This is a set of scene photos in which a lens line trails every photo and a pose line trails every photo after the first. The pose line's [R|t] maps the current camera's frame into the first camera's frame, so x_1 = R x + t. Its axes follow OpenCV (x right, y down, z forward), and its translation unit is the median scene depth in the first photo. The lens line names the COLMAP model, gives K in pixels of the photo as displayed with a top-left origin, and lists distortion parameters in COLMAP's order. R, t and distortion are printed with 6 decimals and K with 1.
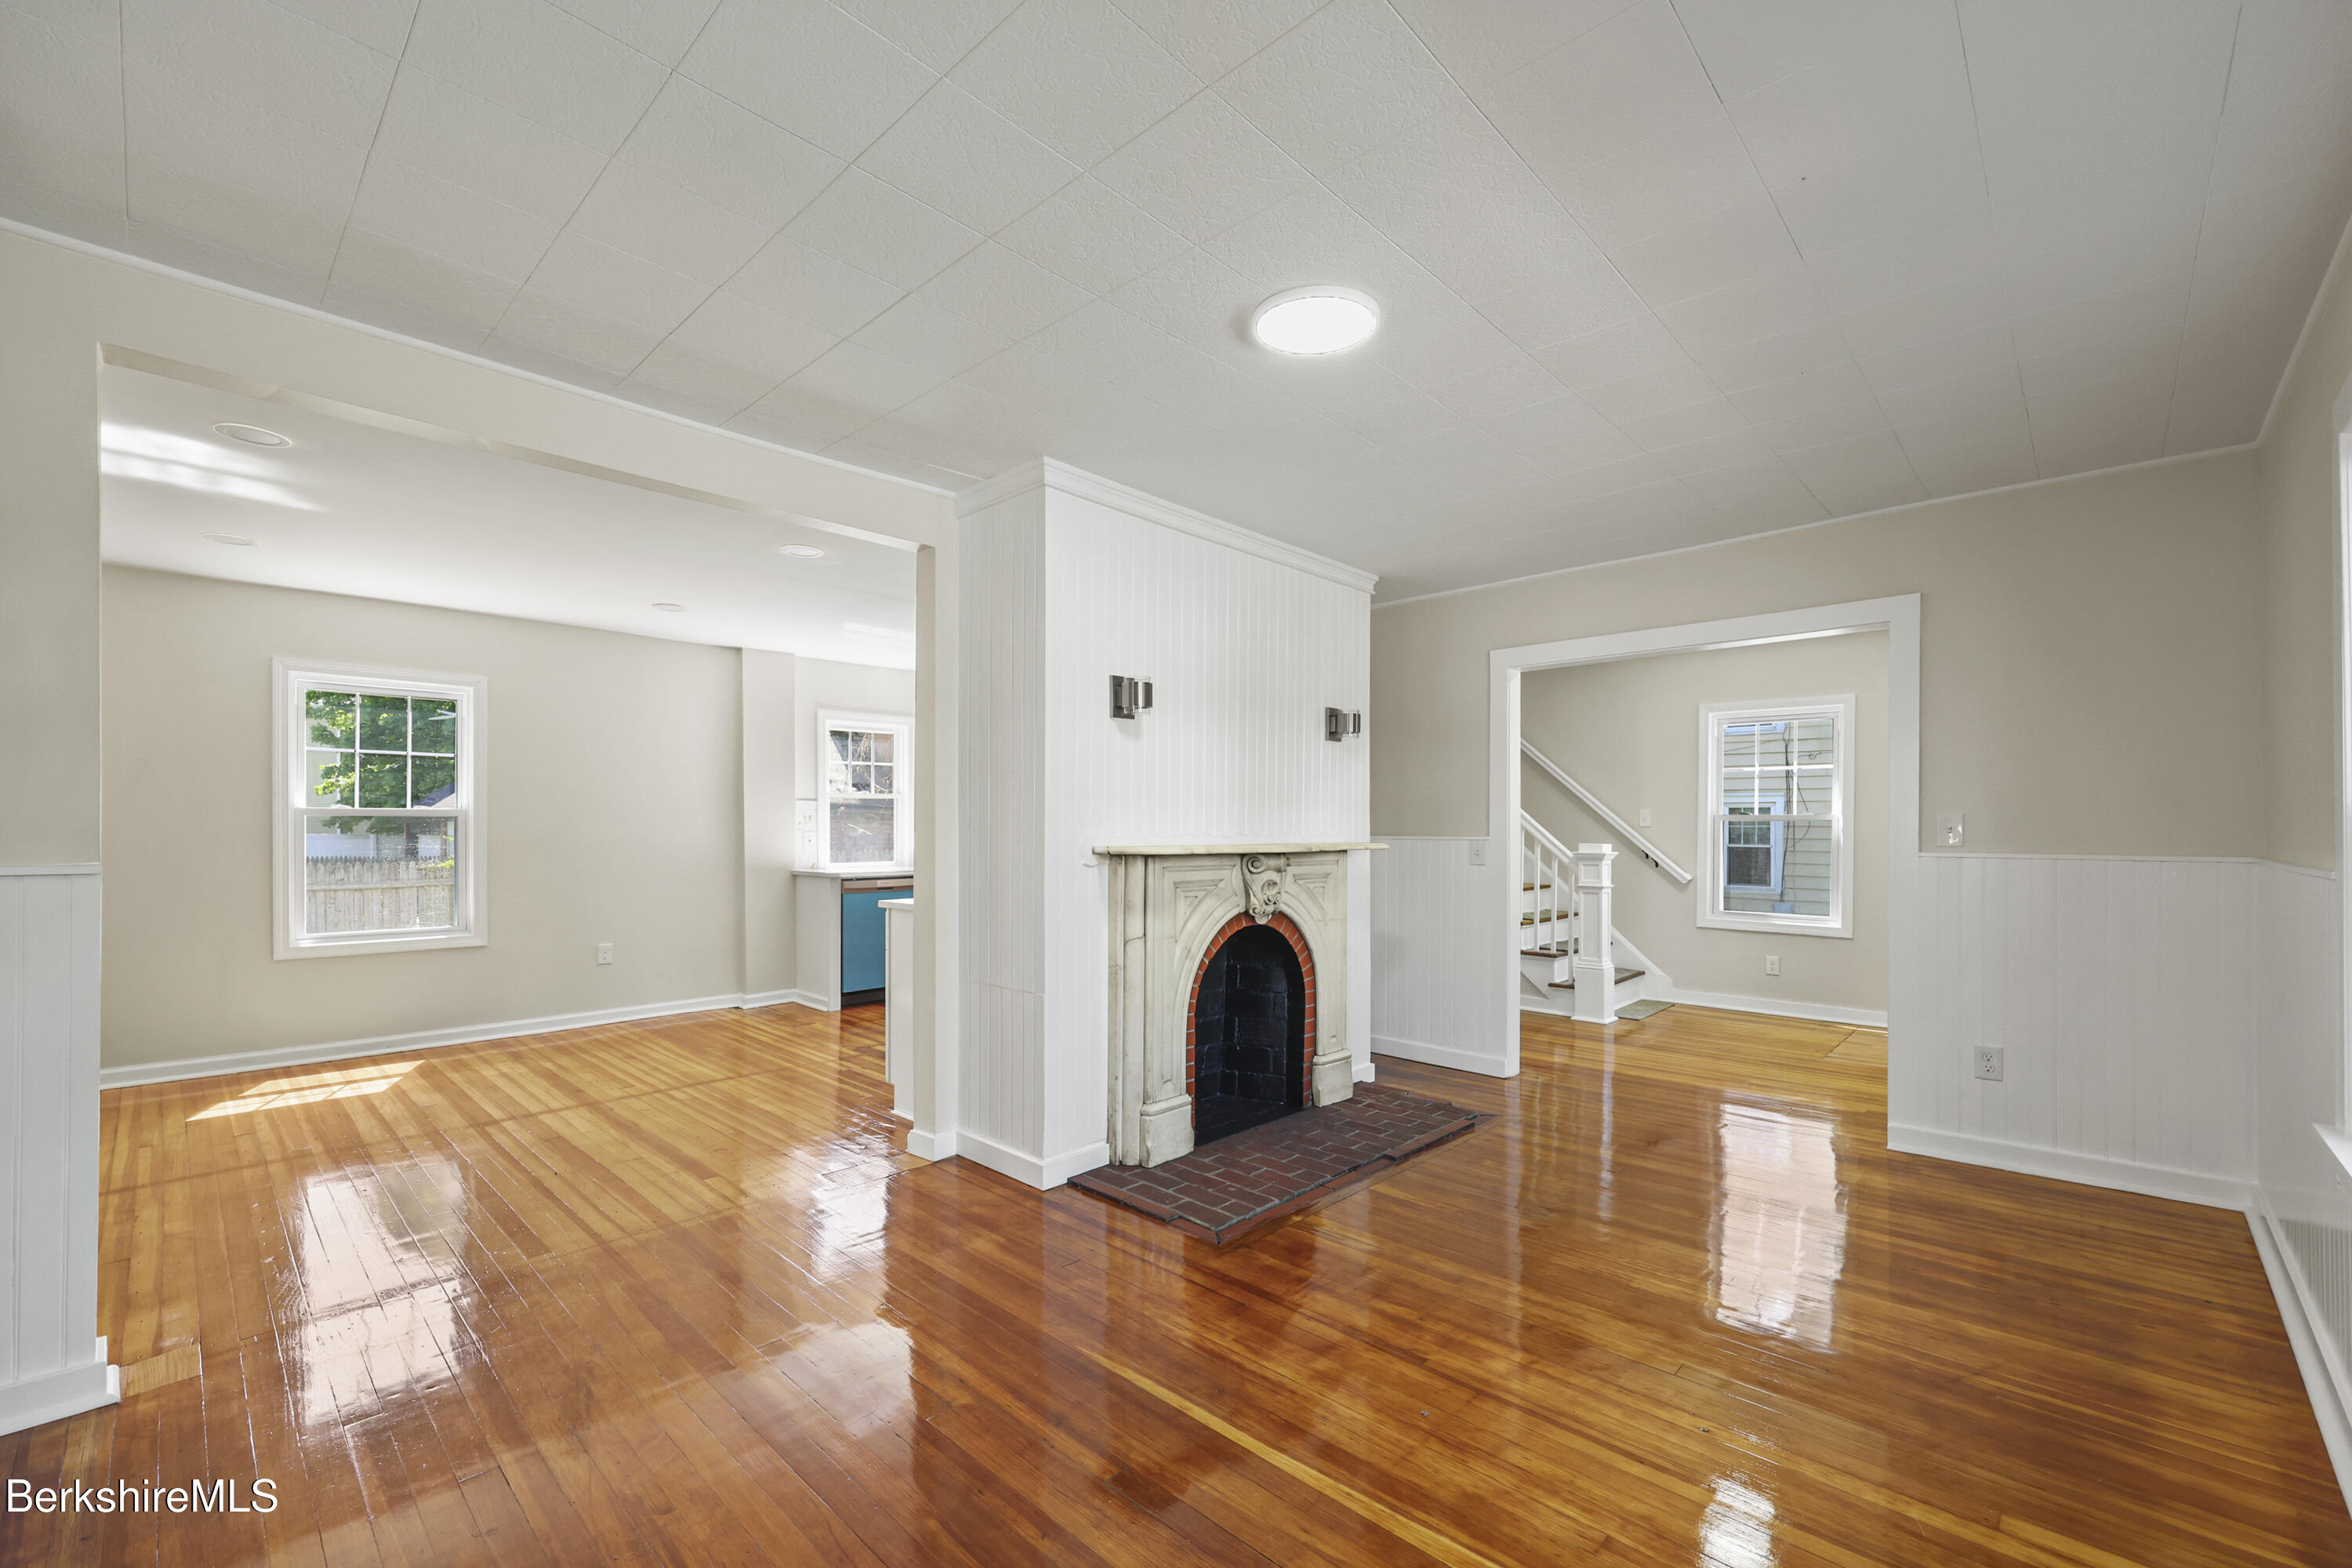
lens RADIAL K [[963.3, 0, 1191.6], [0, 963.3, 829.8], [0, 0, 1]] dist [-0.000461, 0.000039]
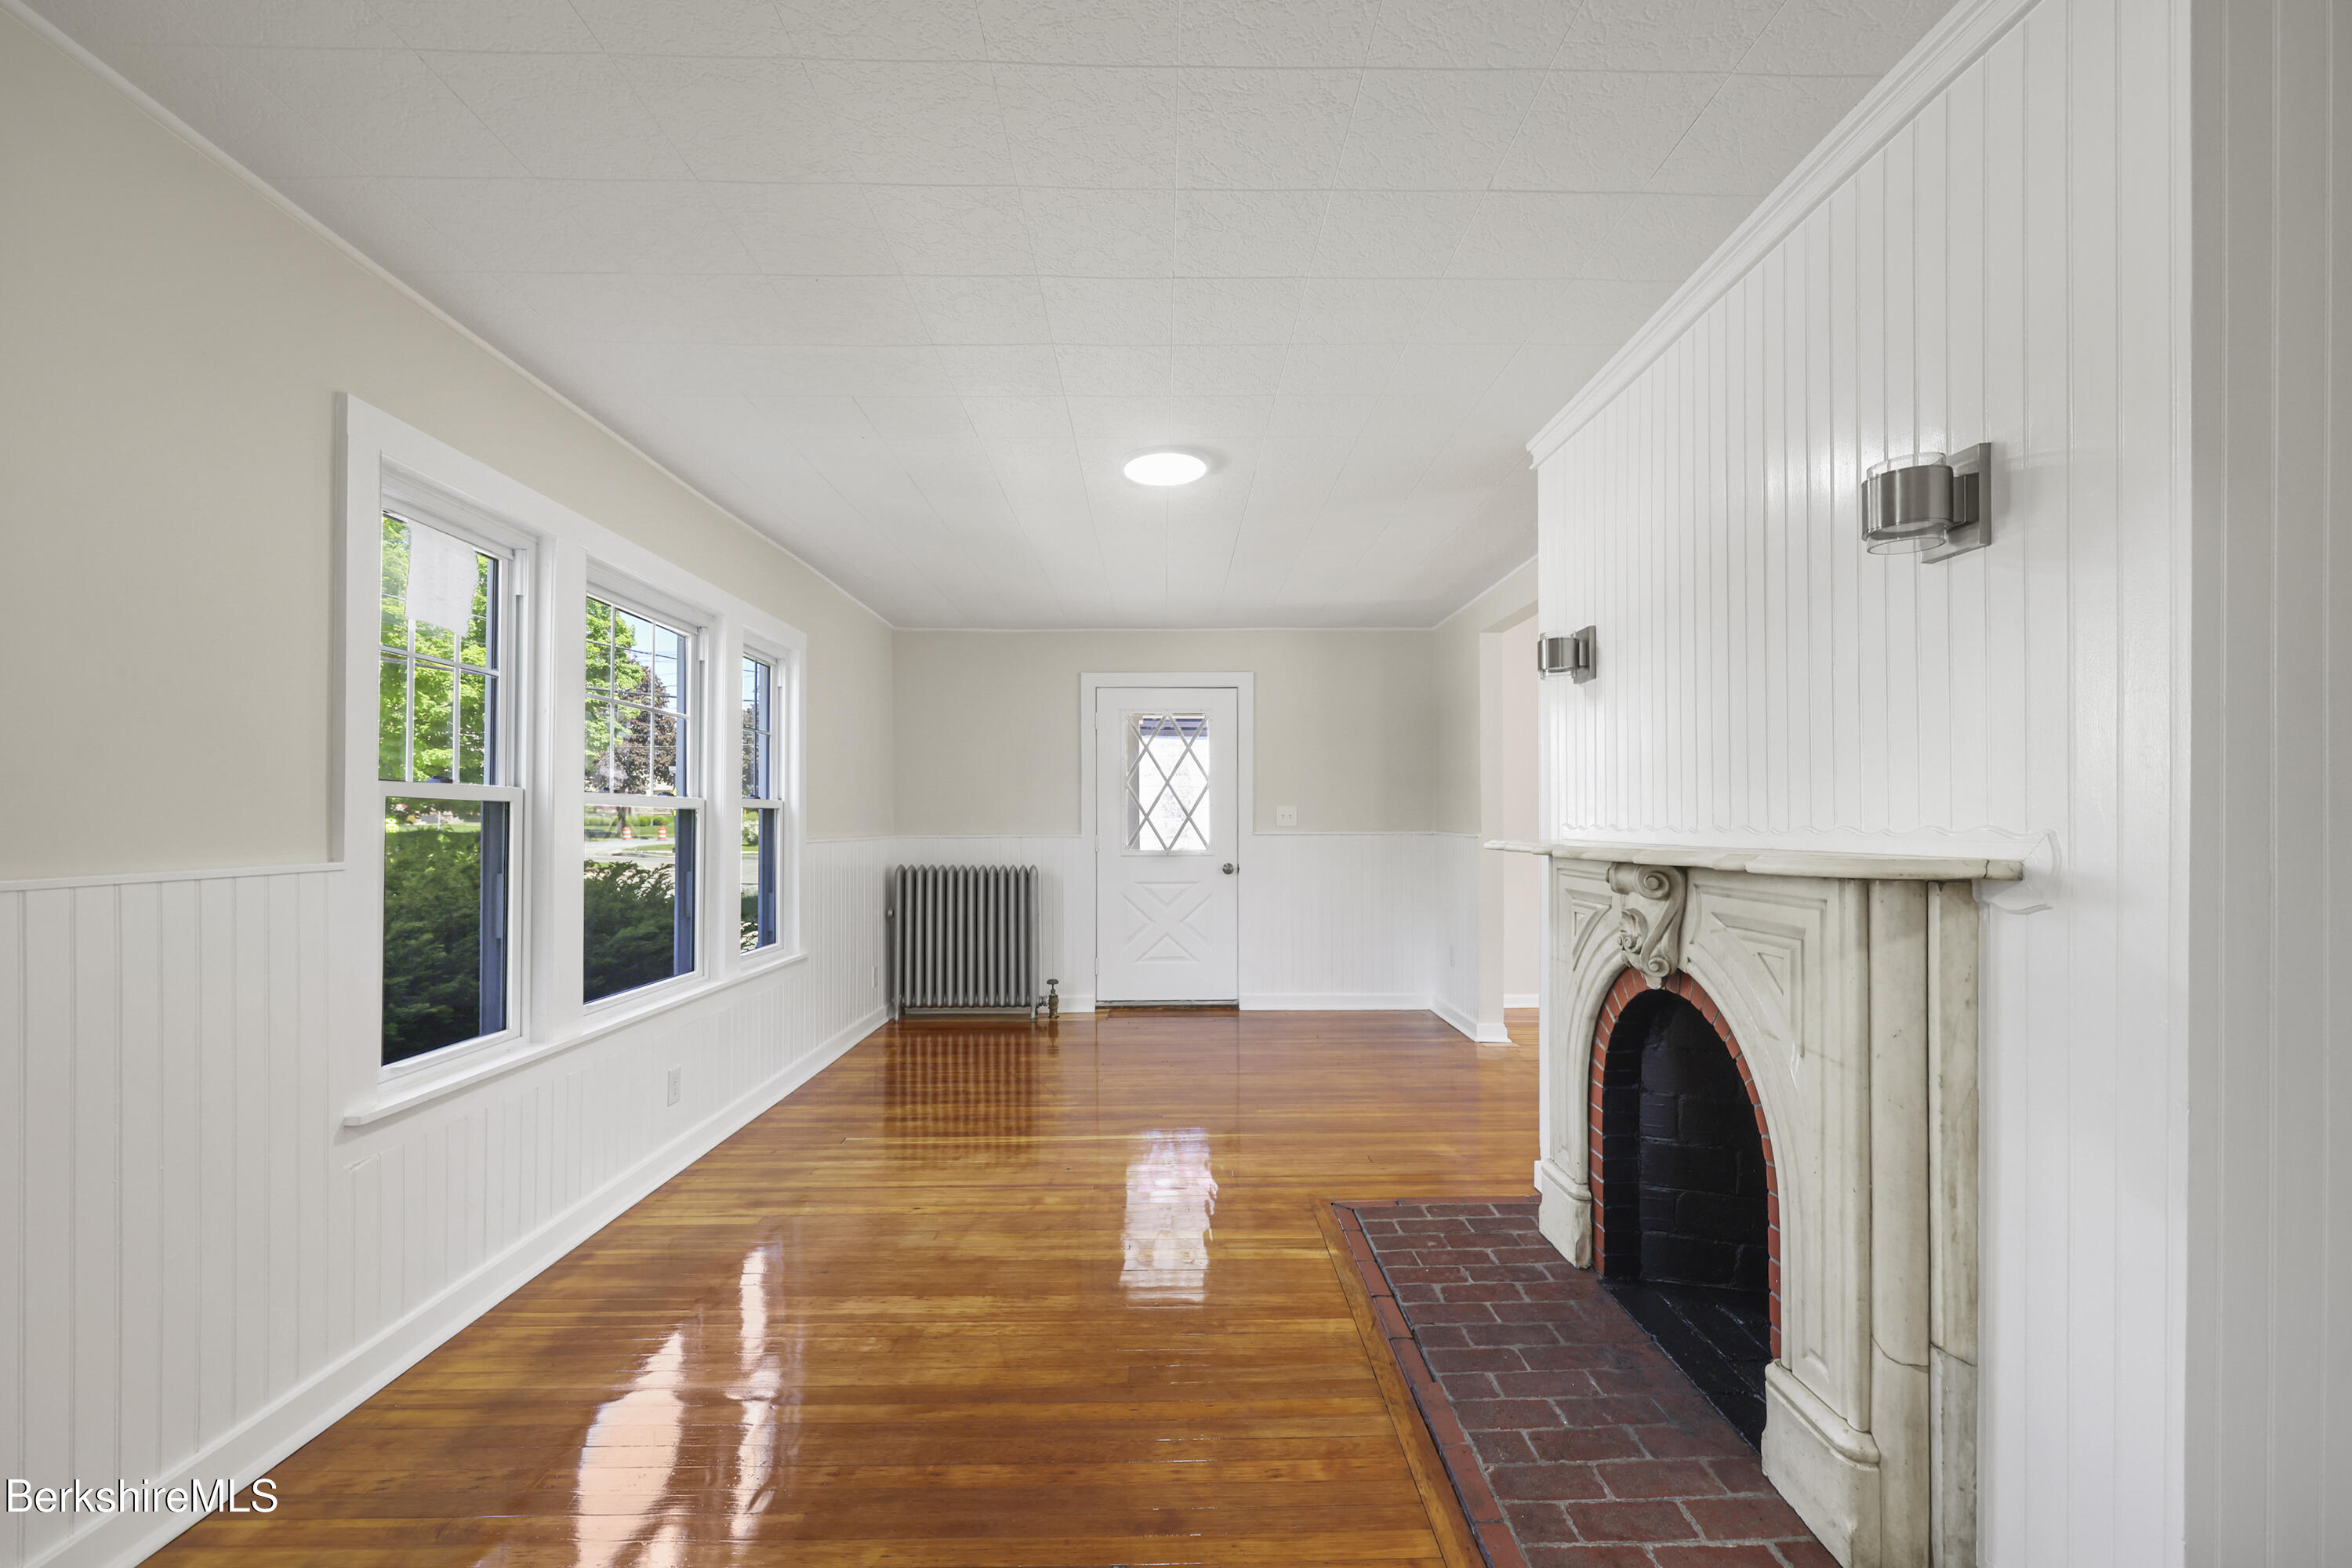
lens RADIAL K [[963.3, 0, 1171.3], [0, 963.3, 825.9], [0, 0, 1]] dist [-0.000461, 0.000039]
pose [[-0.718947, 0.001809, -0.695062, 0.577297], [-0.001146, 0.999992, 0.003788, 0.001541], [0.695064, 0.003520, -0.718940, 1.055045]]
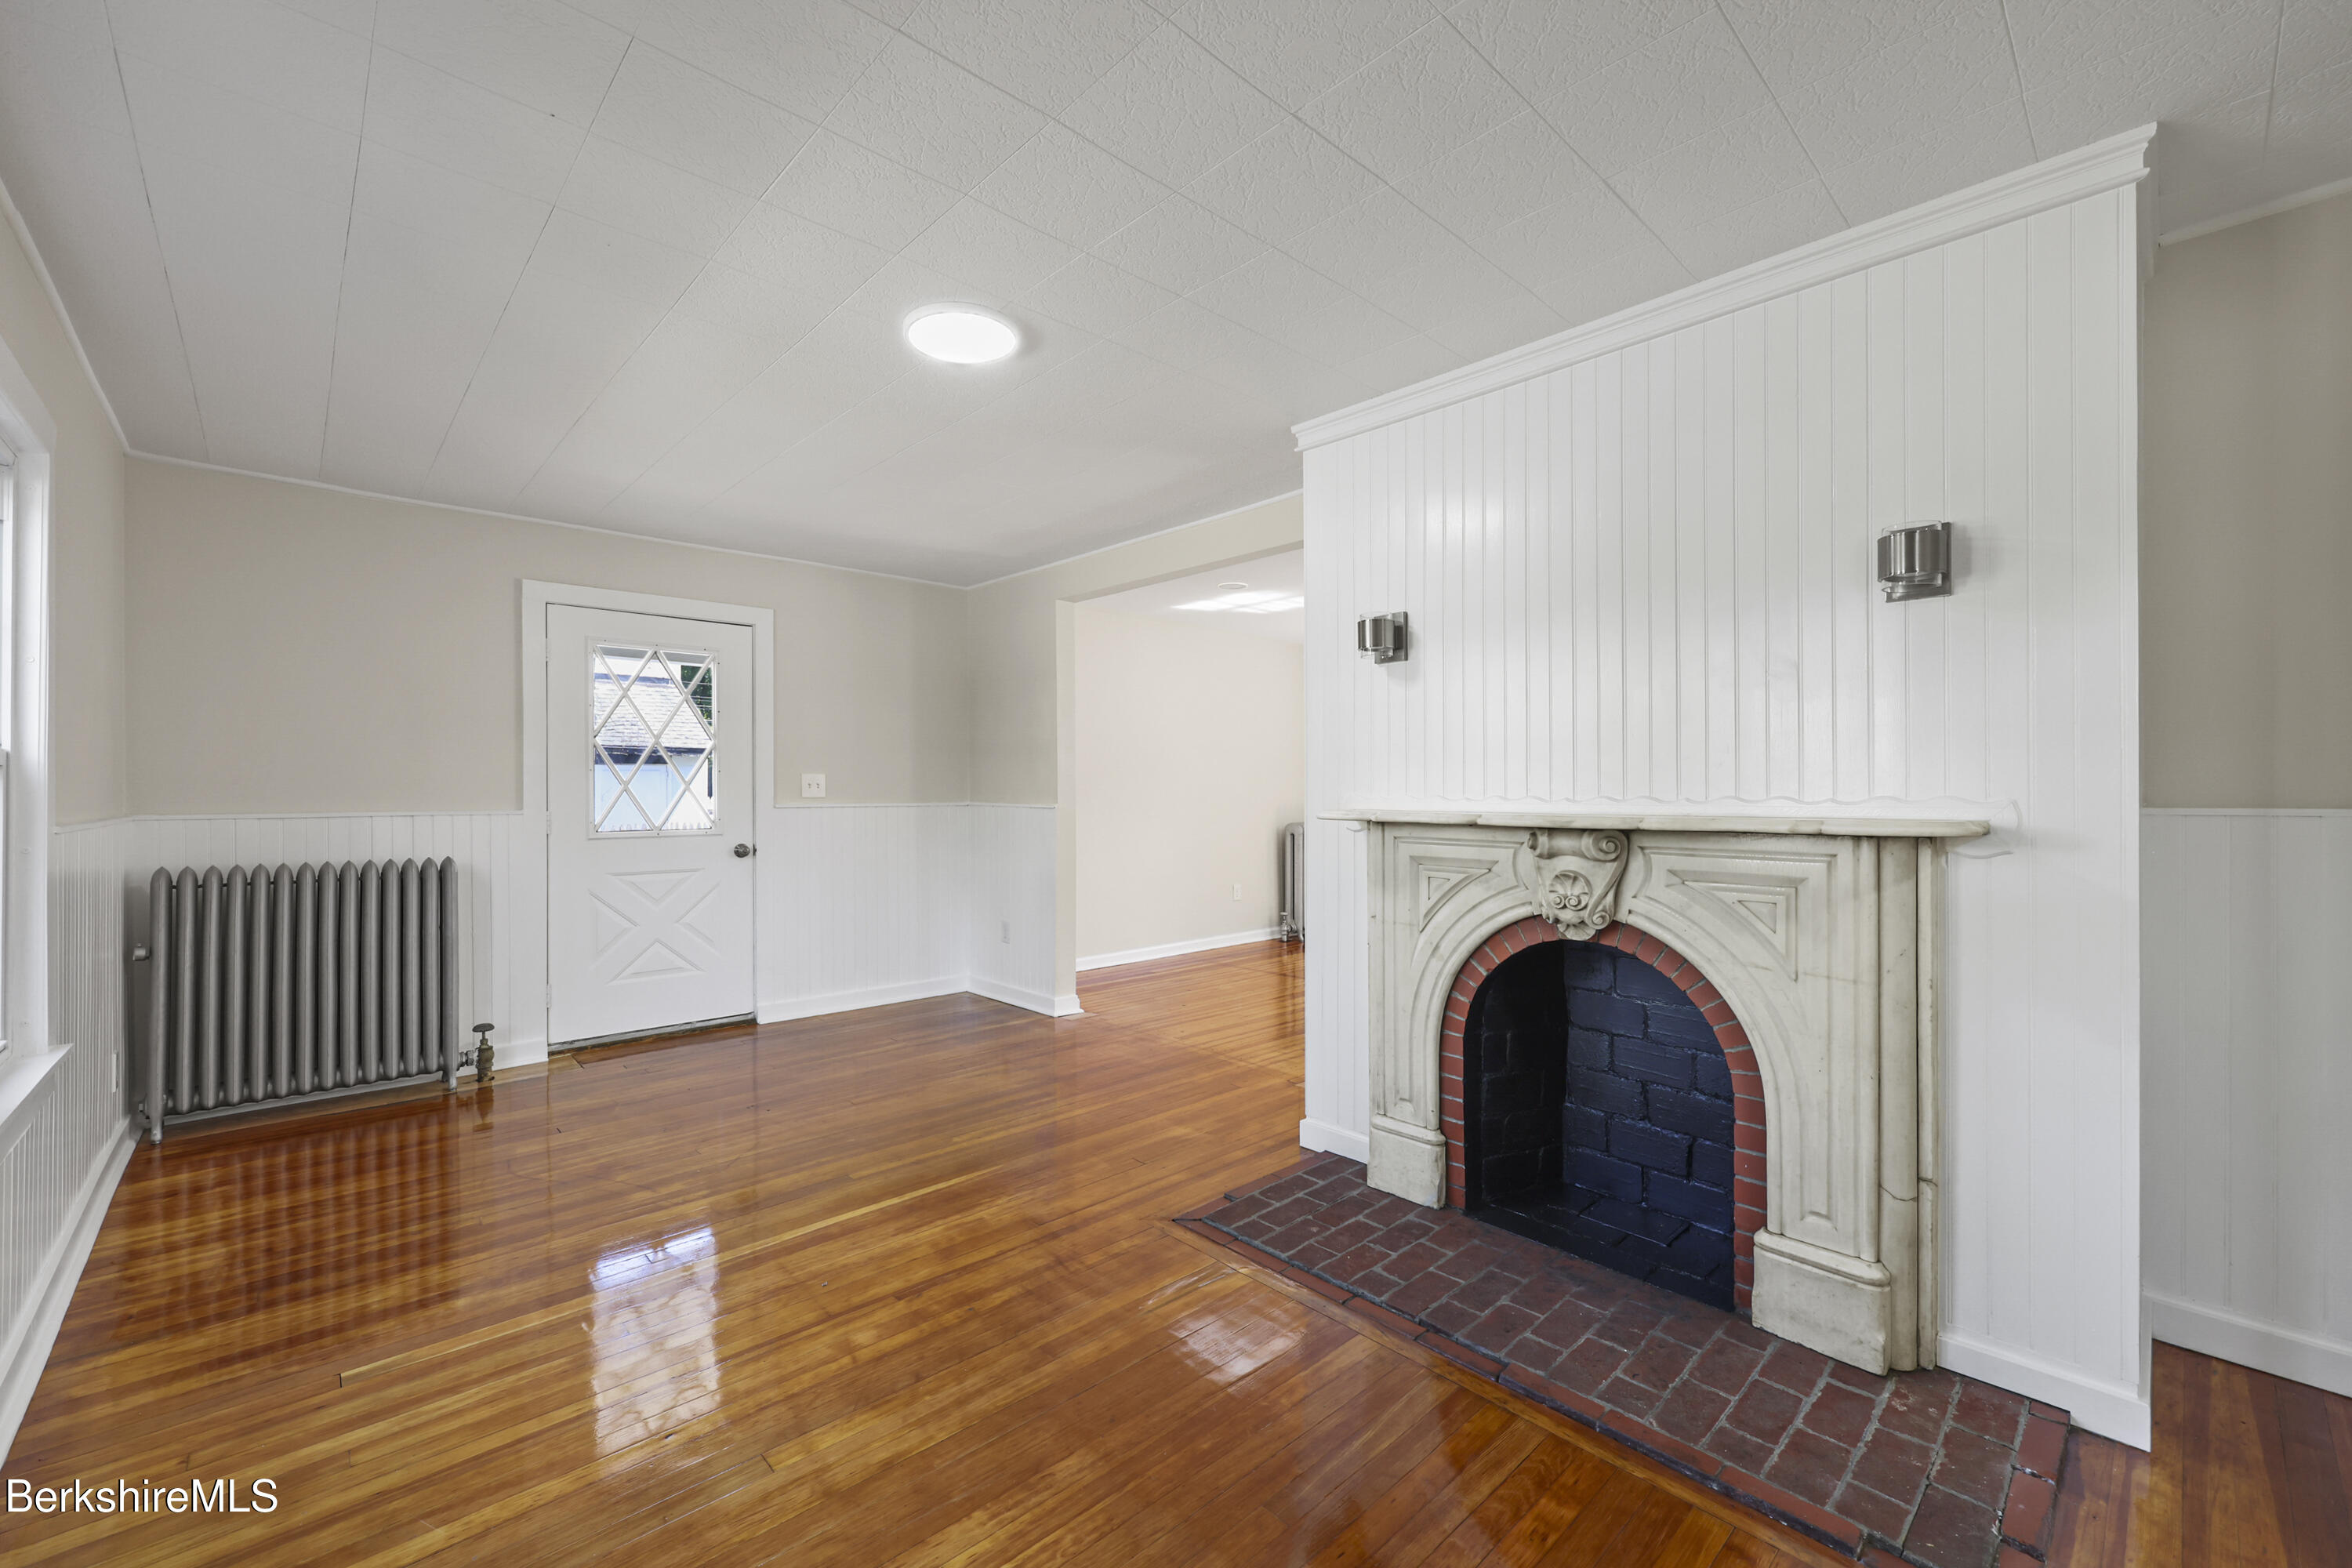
lens RADIAL K [[963.3, 0, 1182.4], [0, 963.3, 787.5], [0, 0, 1]] dist [-0.000461, 0.000039]
pose [[-0.061789, -0.005861, -0.998072, 0.629812], [-0.002111, 0.999981, -0.005741, 0.001566], [0.998087, 0.001752, -0.061800, 0.681230]]
